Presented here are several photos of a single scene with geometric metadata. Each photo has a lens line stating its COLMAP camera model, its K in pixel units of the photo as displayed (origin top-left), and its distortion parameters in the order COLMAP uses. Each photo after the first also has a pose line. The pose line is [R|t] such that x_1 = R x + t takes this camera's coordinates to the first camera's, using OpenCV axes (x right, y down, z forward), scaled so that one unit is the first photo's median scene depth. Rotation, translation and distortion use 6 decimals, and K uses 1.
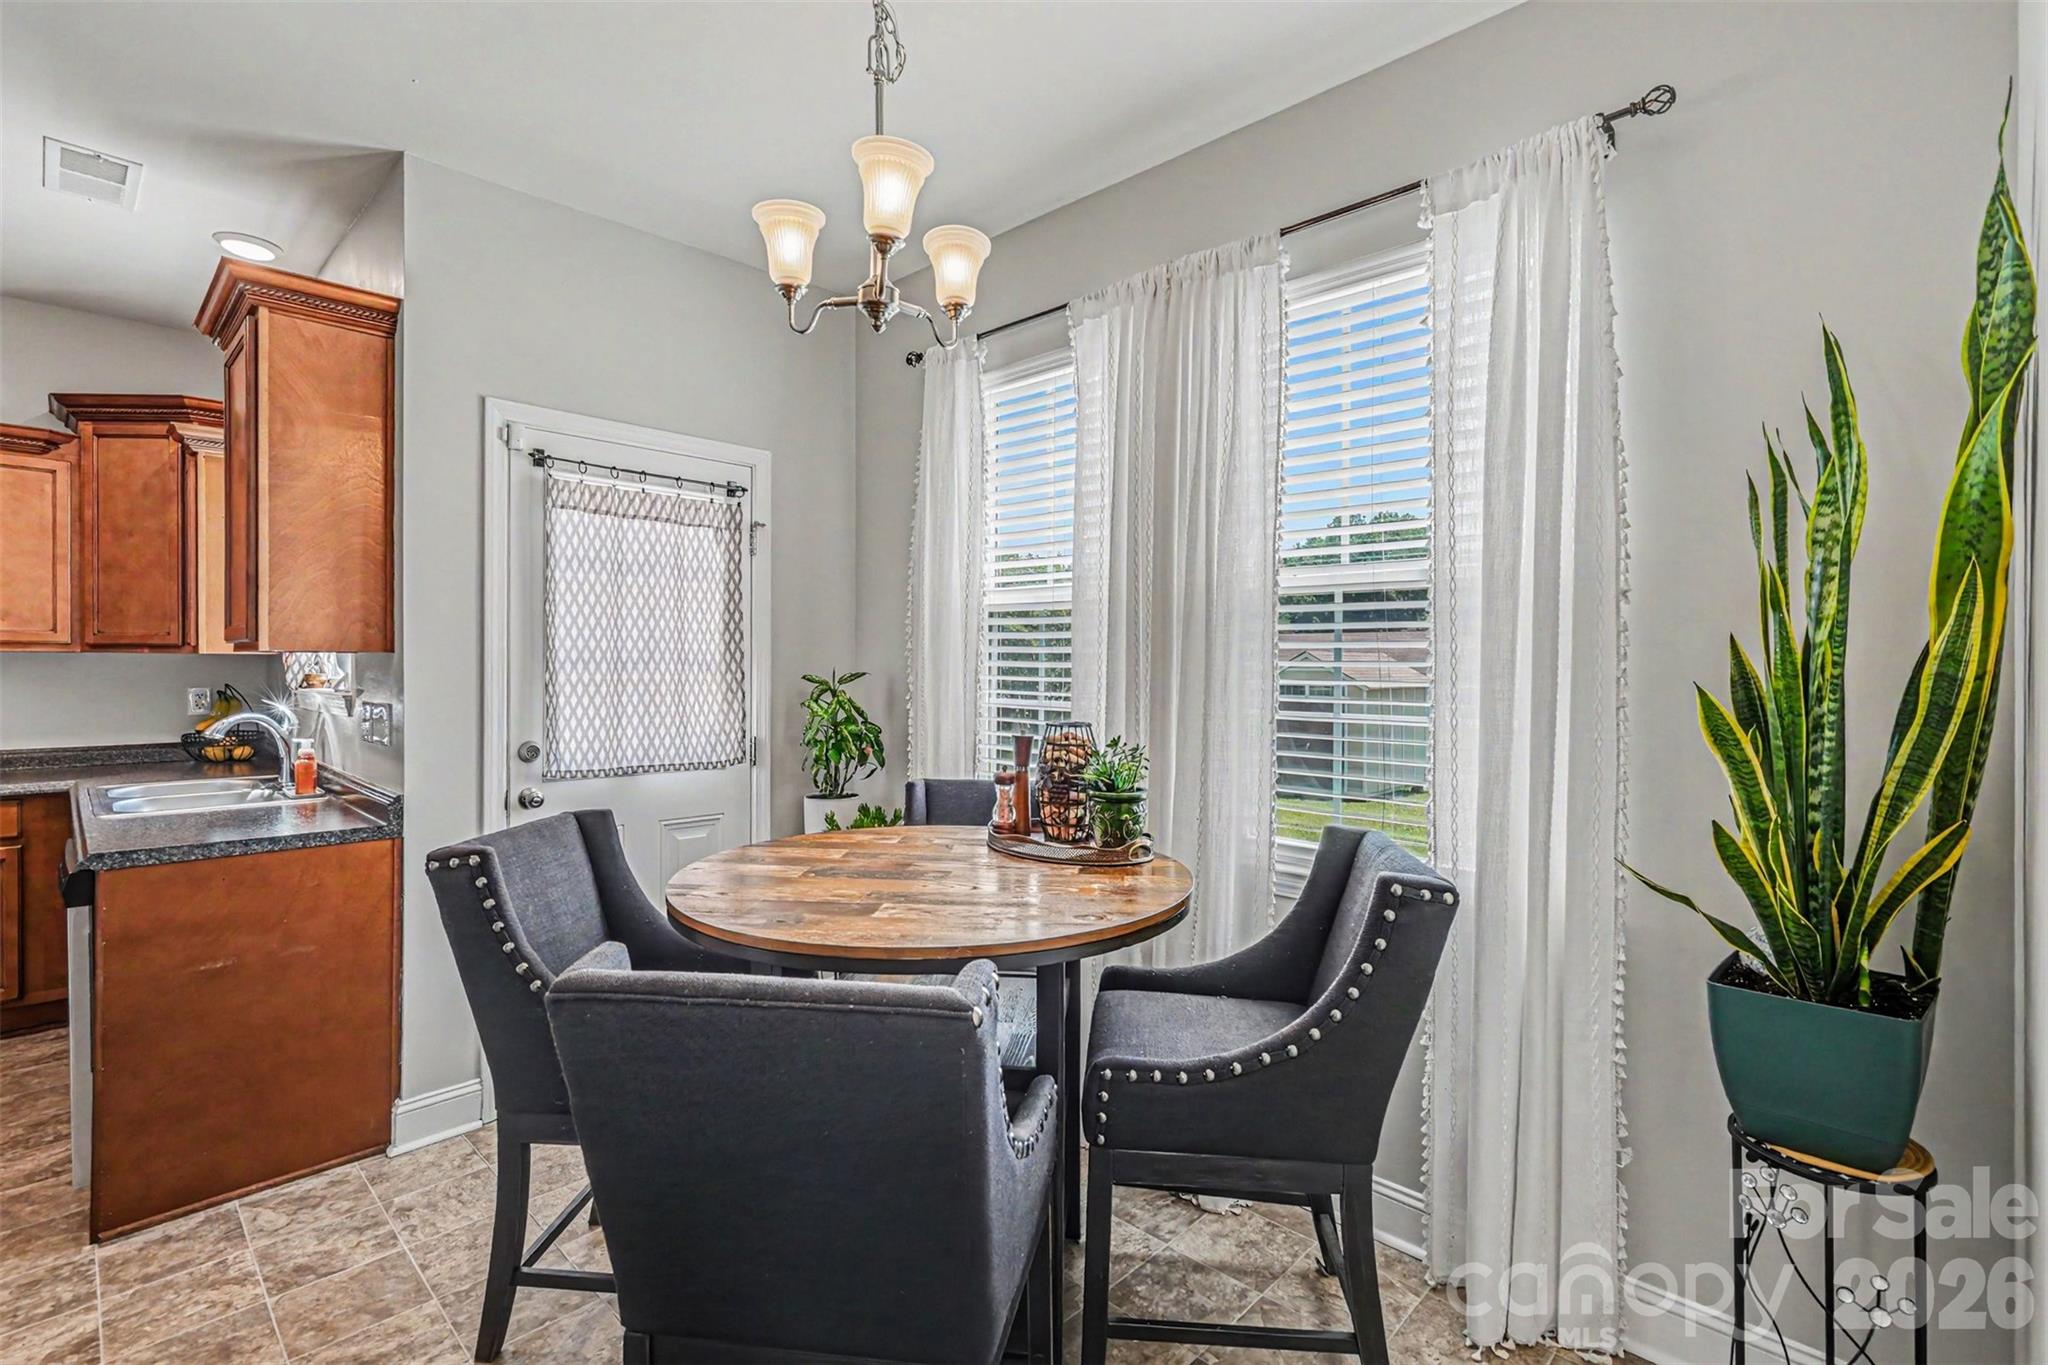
lens RADIAL K [[940.9, 0, 1024.0], [0, 940.9, 682.5], [0, 0, 1]] dist [-0.002529, 0.000739]
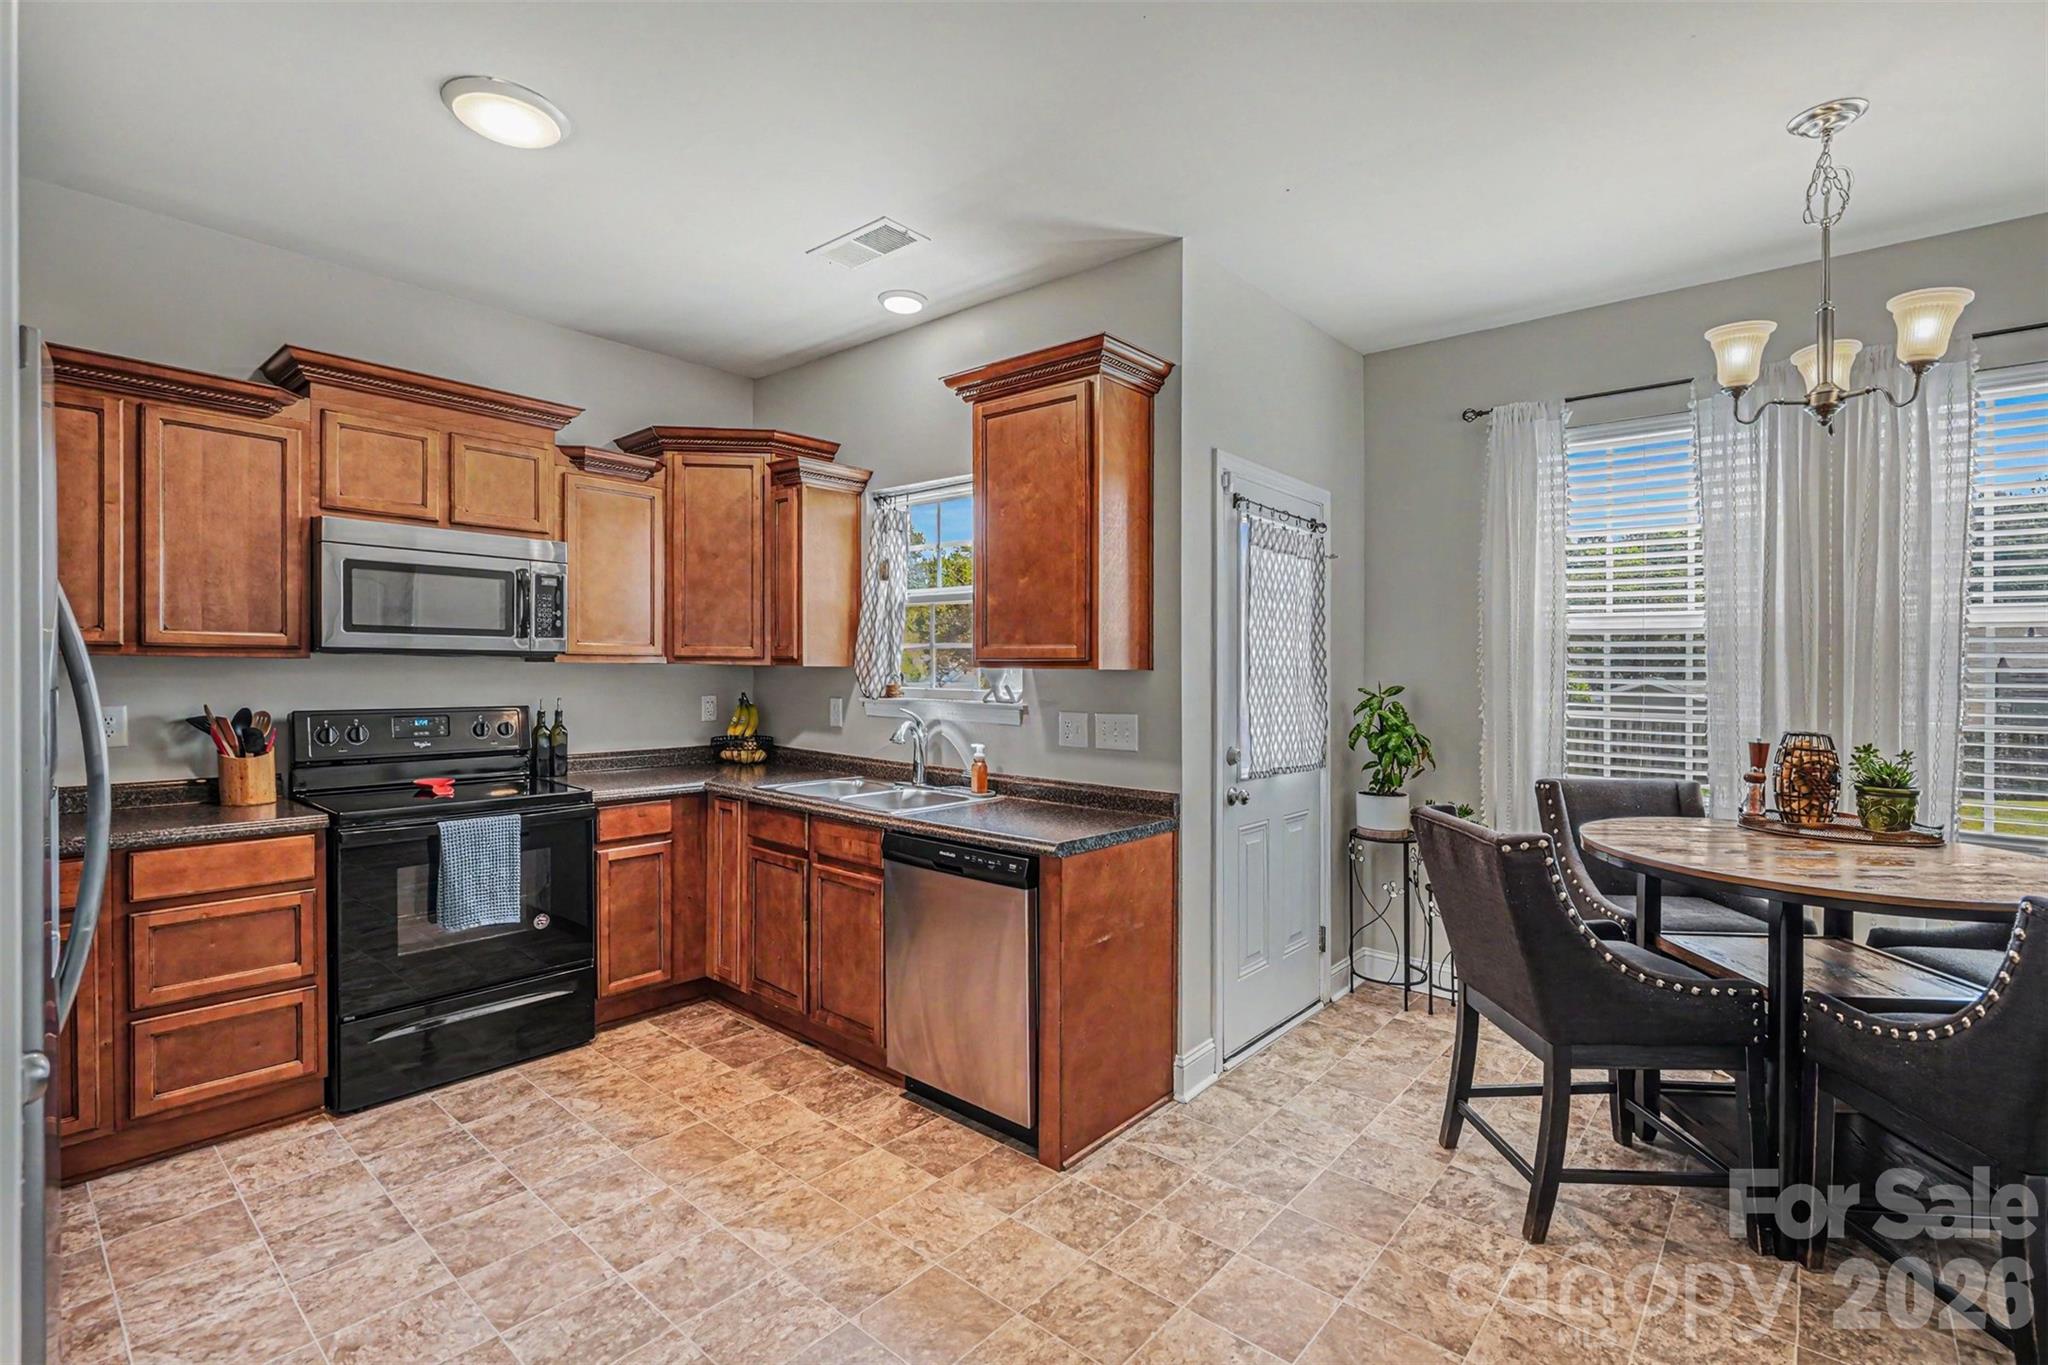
lens RADIAL K [[940.9, 0, 1024.0], [0, 940.9, 682.5], [0, 0, 1]] dist [-0.002529, 0.000739]
pose [[0.998548, 0.003675, 0.053747, -0.660571], [-0.003513, 0.999989, -0.003113, -0.008728], [-0.053758, 0.002920, 0.998550, -0.109269]]
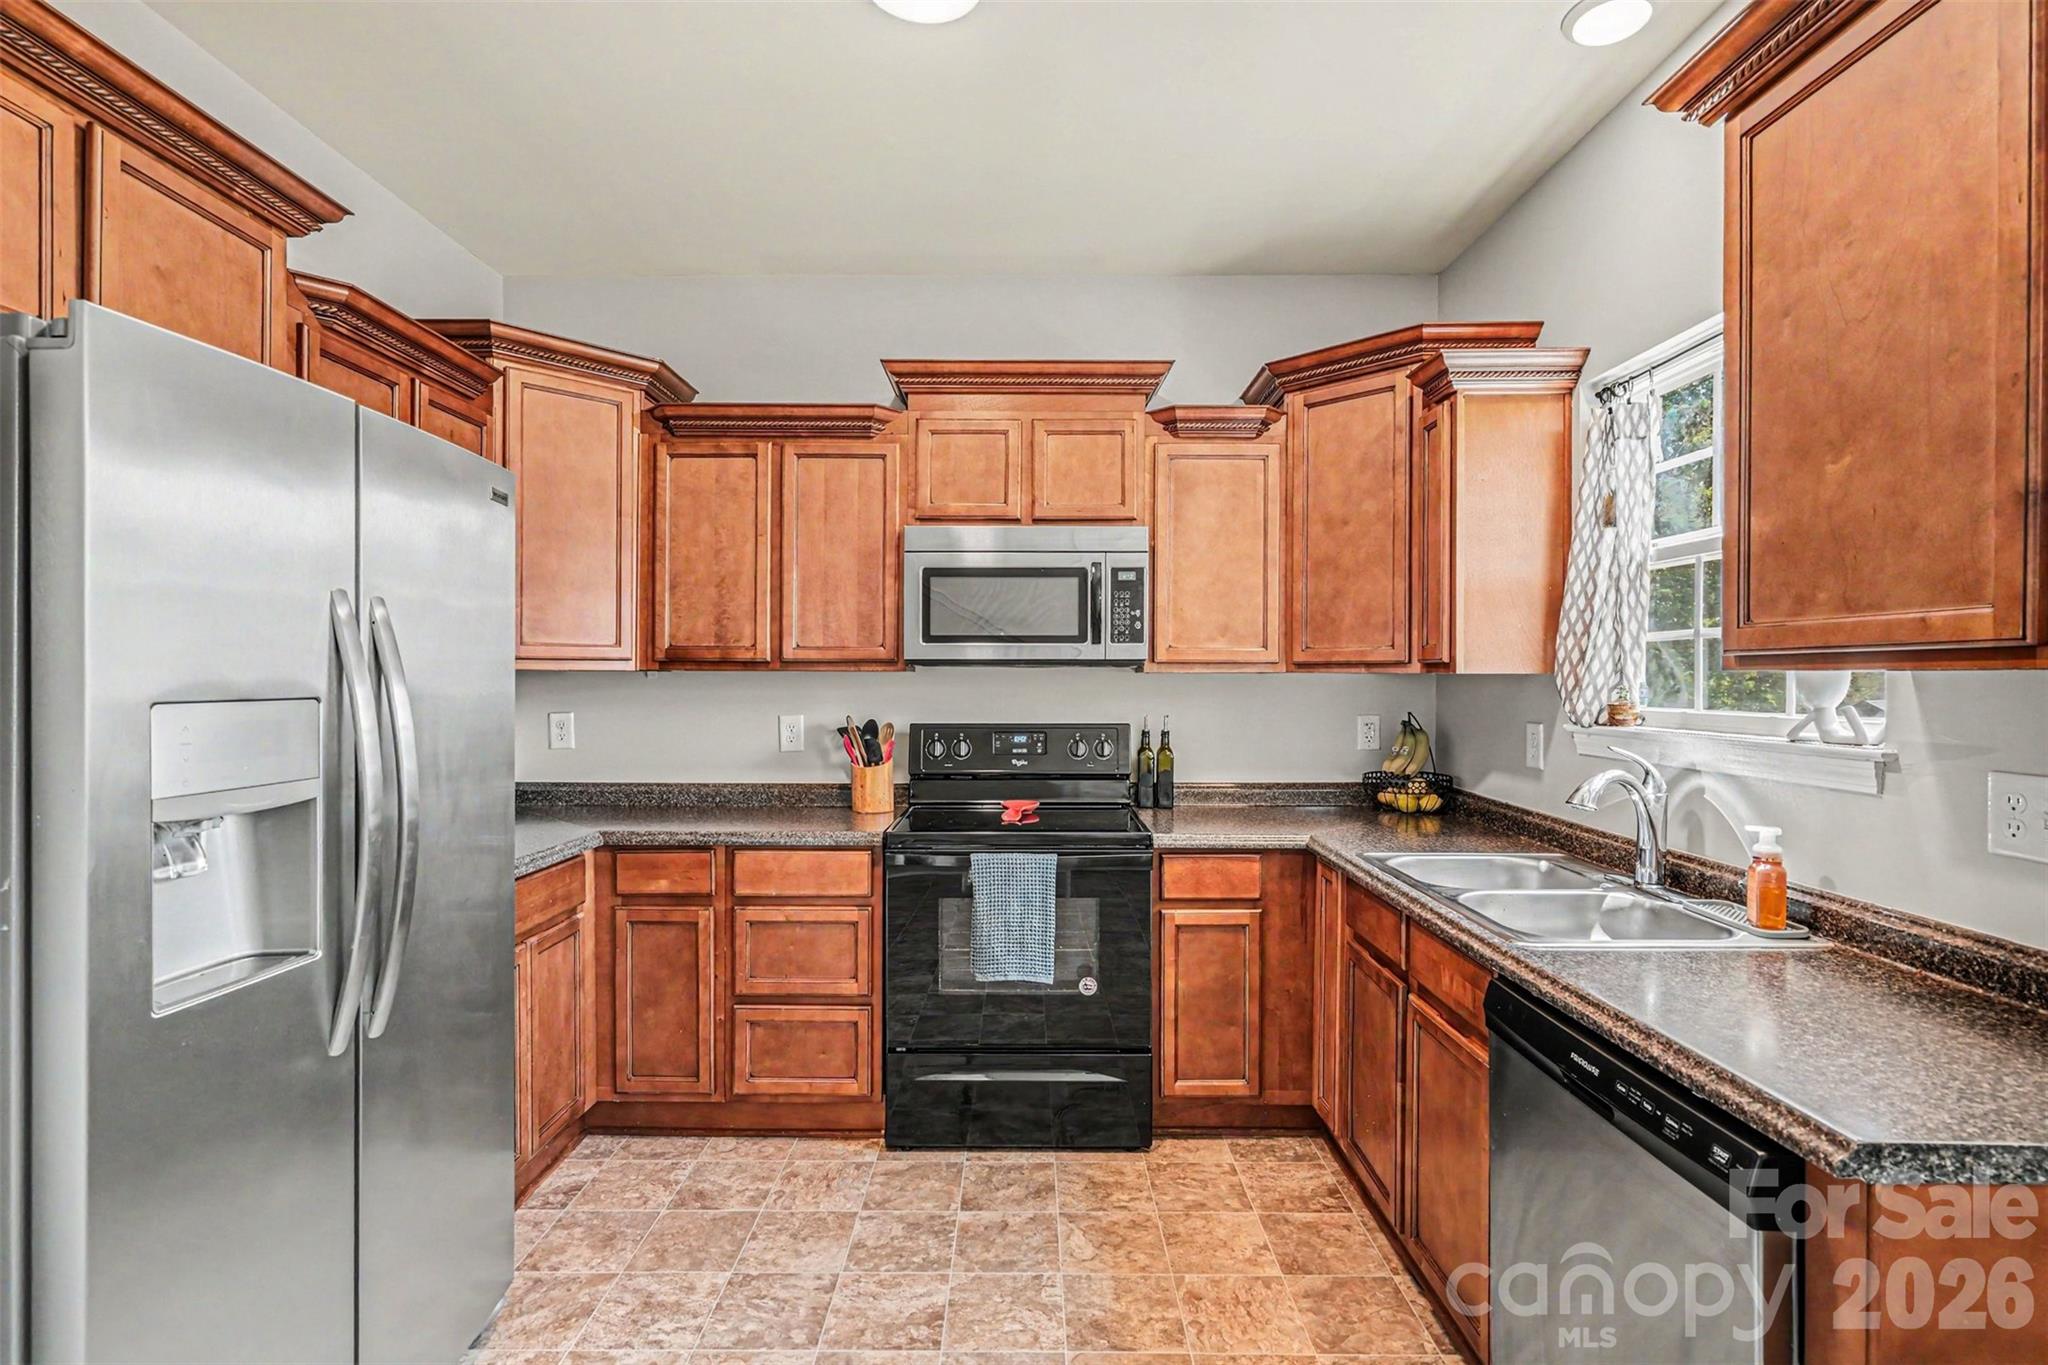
lens RADIAL K [[952.6, 0, 1023.8], [0, 952.6, 696.0], [0, 0, 1]] dist [-0.001945, 0.000402]
pose [[0.688659, 0.007954, -0.725041, -0.563713], [-0.010672, 0.999943, 0.000834, -0.010413], [0.725006, 0.007163, 0.688705, 0.258379]]
